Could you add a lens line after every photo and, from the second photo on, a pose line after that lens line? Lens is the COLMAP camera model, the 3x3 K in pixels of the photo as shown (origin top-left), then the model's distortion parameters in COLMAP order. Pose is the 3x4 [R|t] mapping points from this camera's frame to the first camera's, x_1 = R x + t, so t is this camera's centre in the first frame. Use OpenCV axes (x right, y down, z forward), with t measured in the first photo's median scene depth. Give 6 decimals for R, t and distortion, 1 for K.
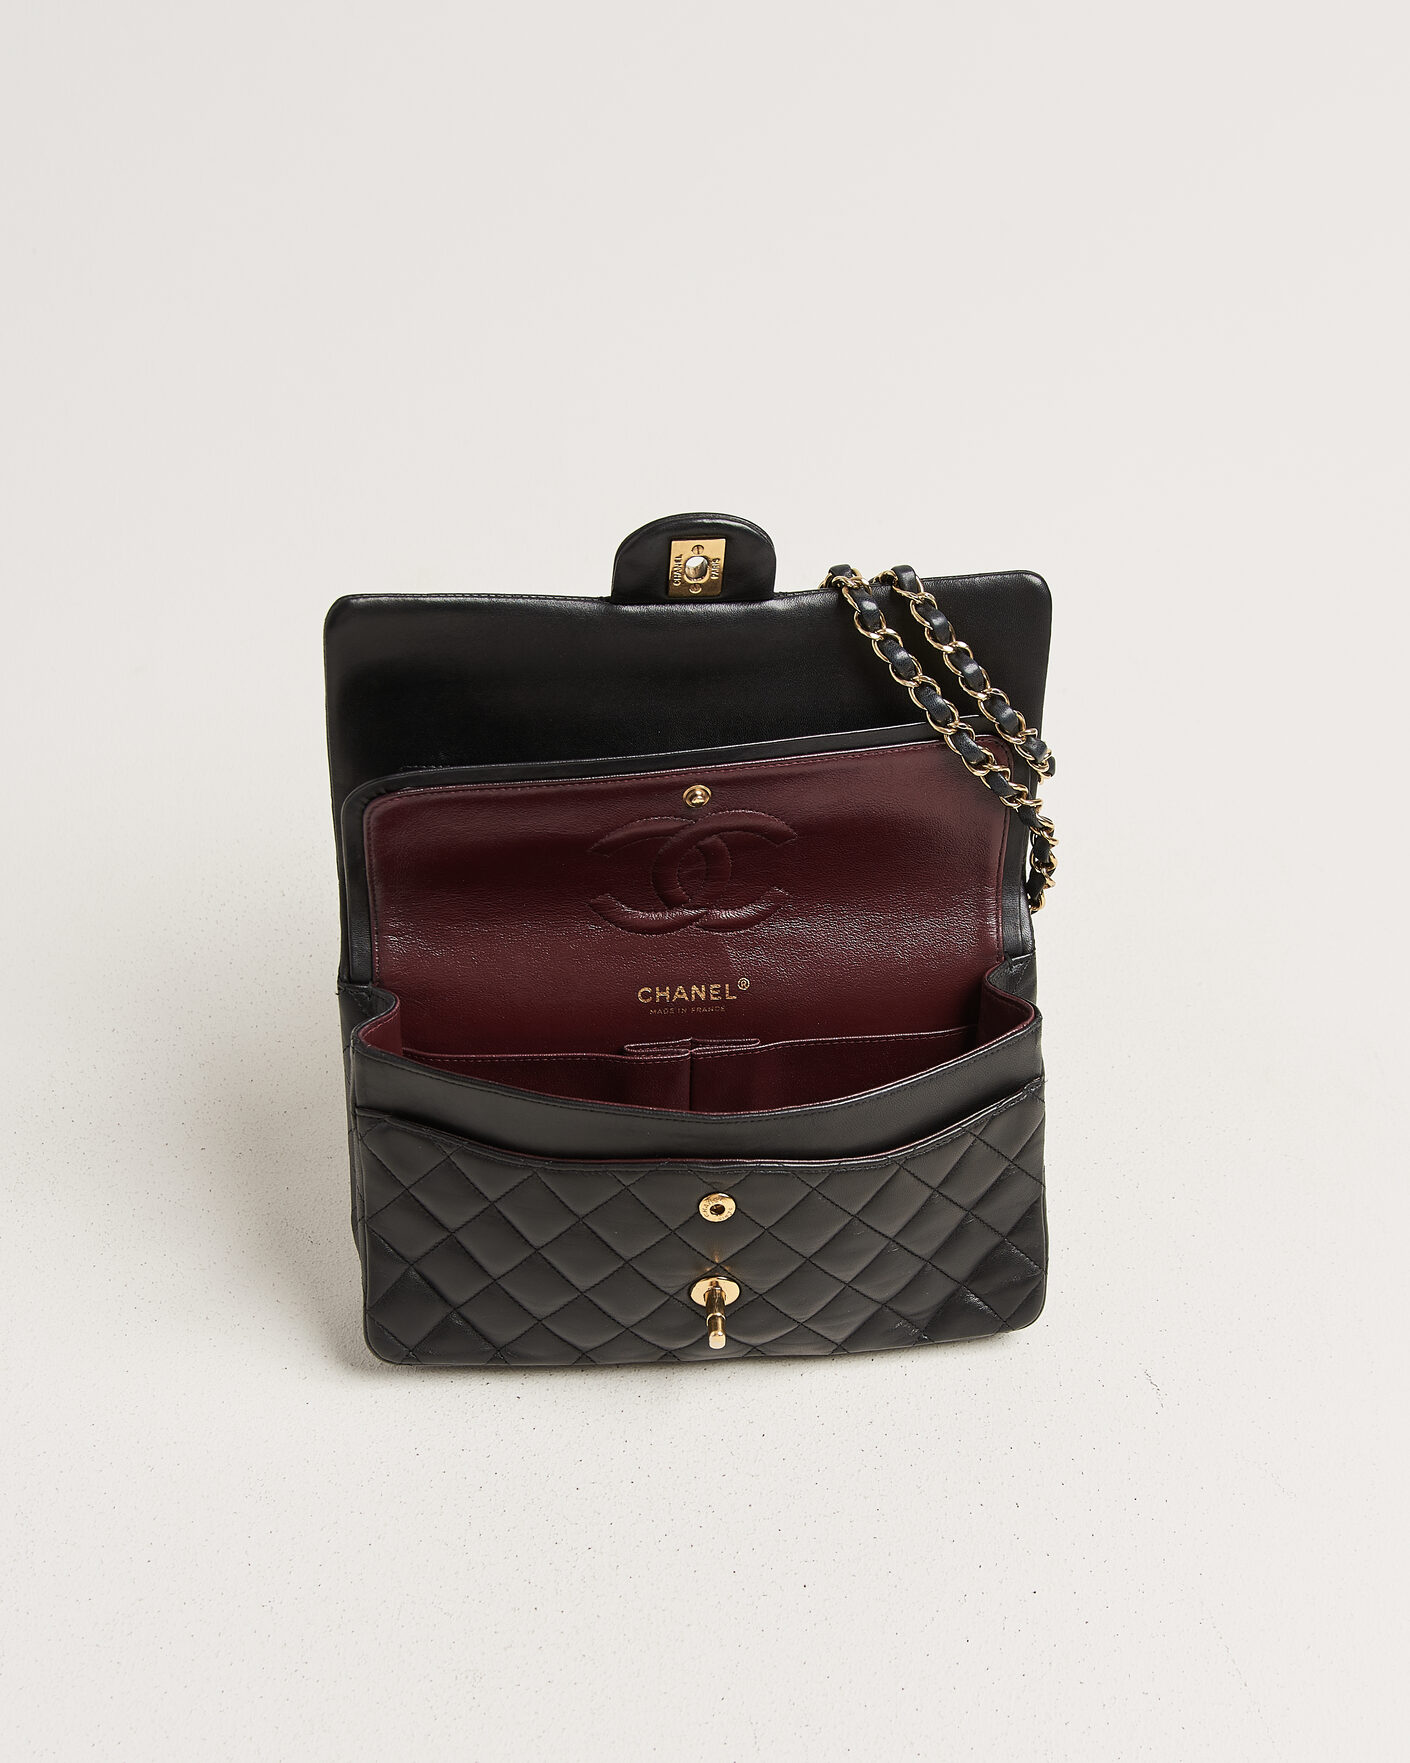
lens RADIAL K [[3802.7, 0, 705.0], [0, 3802.7, 881.5], [0, 0, 1]] dist [-0.070545, -0.617487]
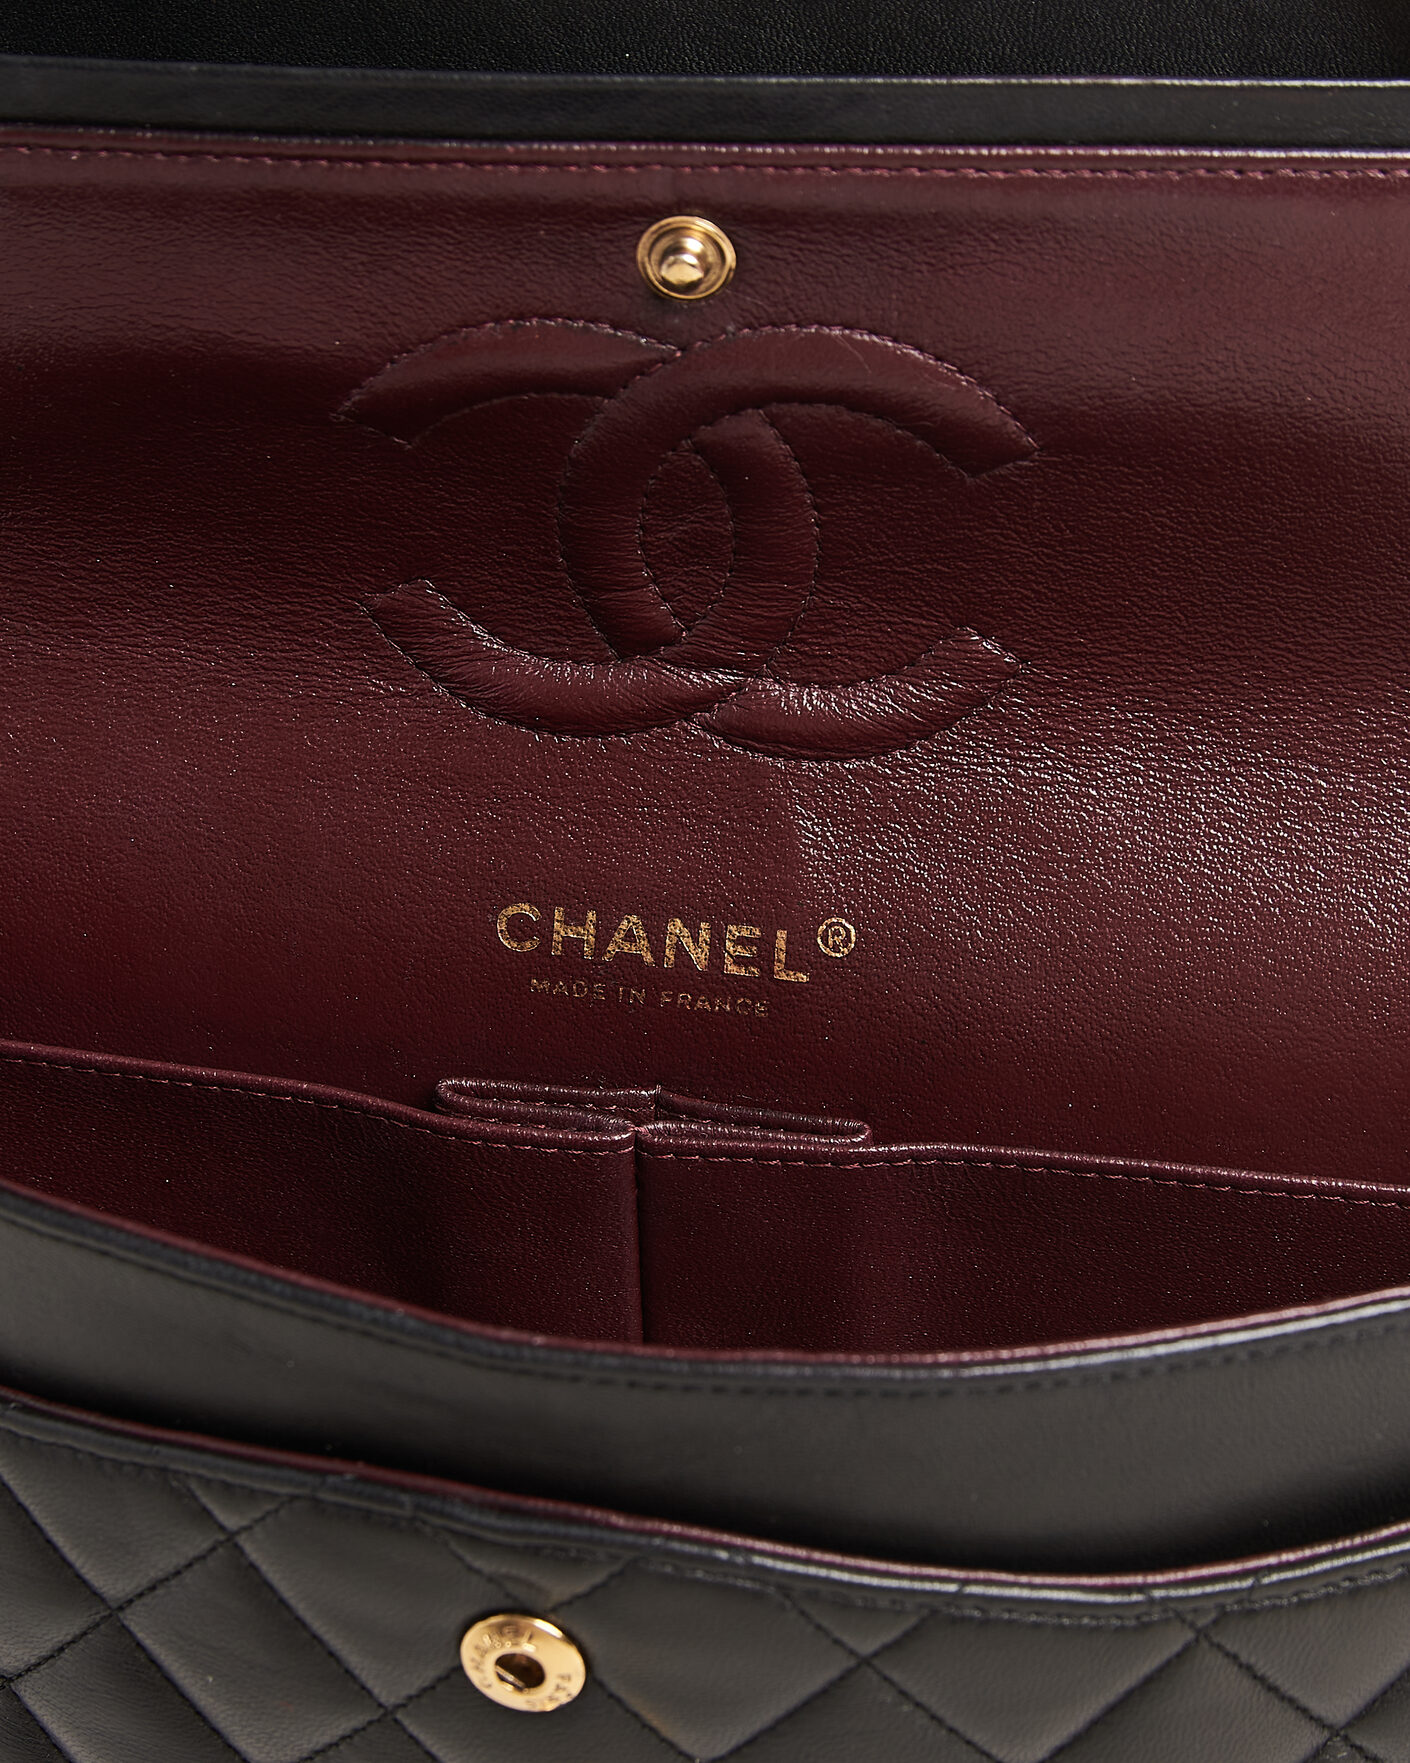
lens RADIAL K [[3802.7, 0, 705.0], [0, 3802.7, 881.5], [0, 0, 1]] dist [-0.070545, -0.617487]
pose [[0.945408, 0.130018, -0.298829, 0.091395], [-0.143898, 0.989281, -0.024825, 0.031764], [0.292398, 0.066471, 0.953984, 0.708592]]
